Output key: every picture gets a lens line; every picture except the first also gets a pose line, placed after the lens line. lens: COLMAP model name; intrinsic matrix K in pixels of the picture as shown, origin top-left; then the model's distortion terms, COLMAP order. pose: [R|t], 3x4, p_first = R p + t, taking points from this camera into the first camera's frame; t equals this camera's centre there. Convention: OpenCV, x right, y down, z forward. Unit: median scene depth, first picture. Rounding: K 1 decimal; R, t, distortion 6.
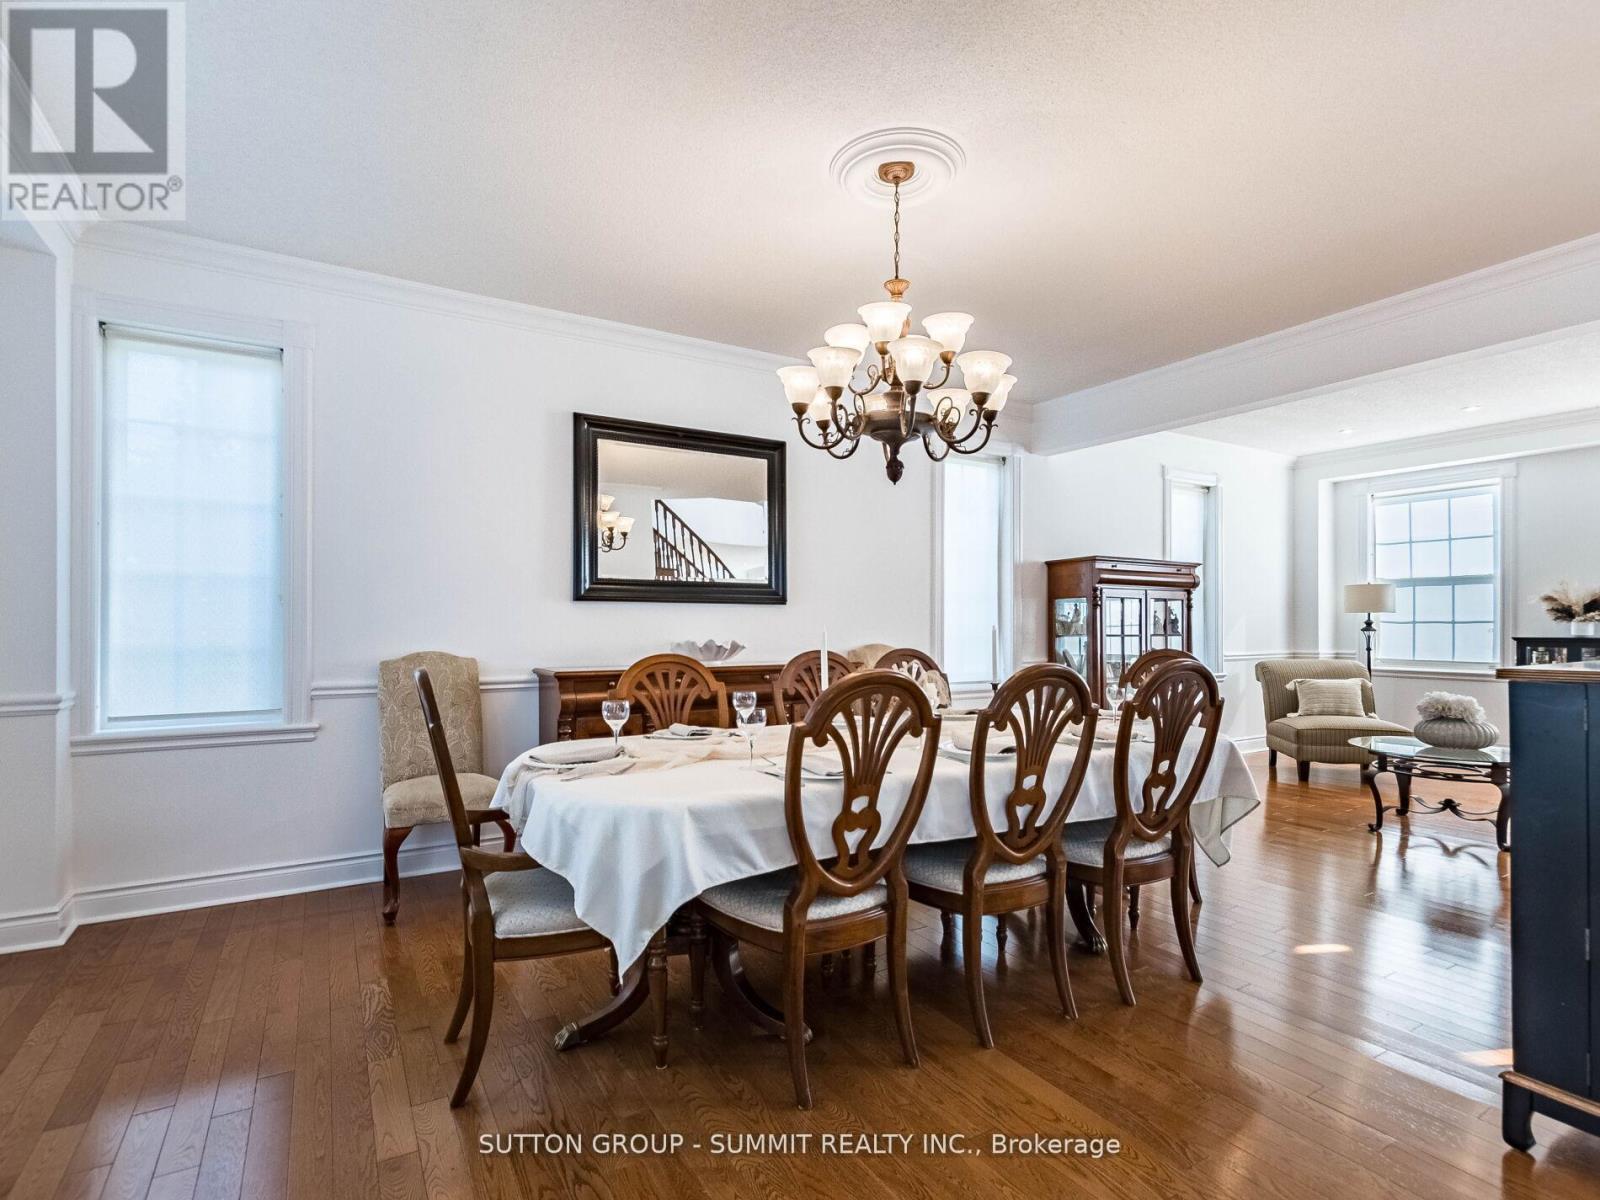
lens RADIAL K [[812.8, 0, 800.0], [0, 812.8, 600.0], [0, 0, 1]] dist [0.018758, -0.000212]
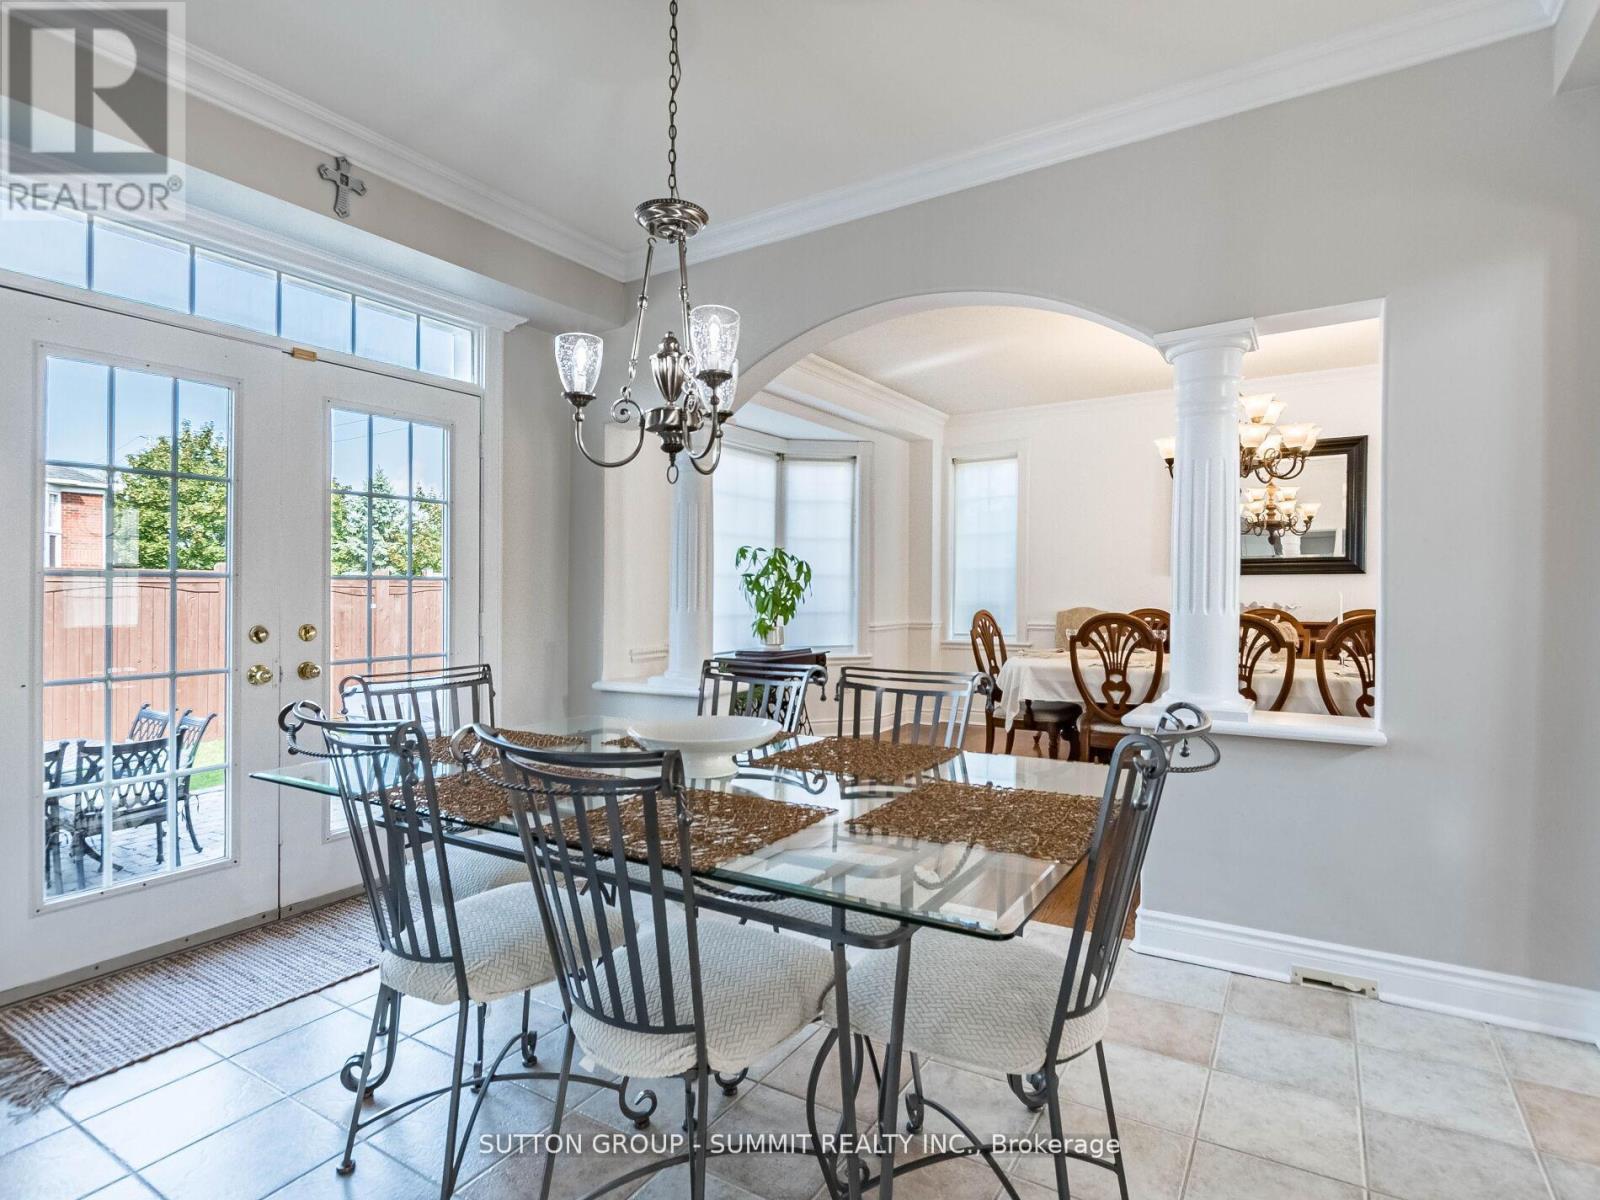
lens RADIAL K [[812.8, 0, 800.0], [0, 812.8, 600.0], [0, 0, 1]] dist [0.018758, -0.000212]
pose [[0.461412, 0.009953, -0.887130, 0.836168], [0.017019, 0.999654, 0.020067, 0.003573], [0.887023, -0.024357, 0.461082, -0.337844]]
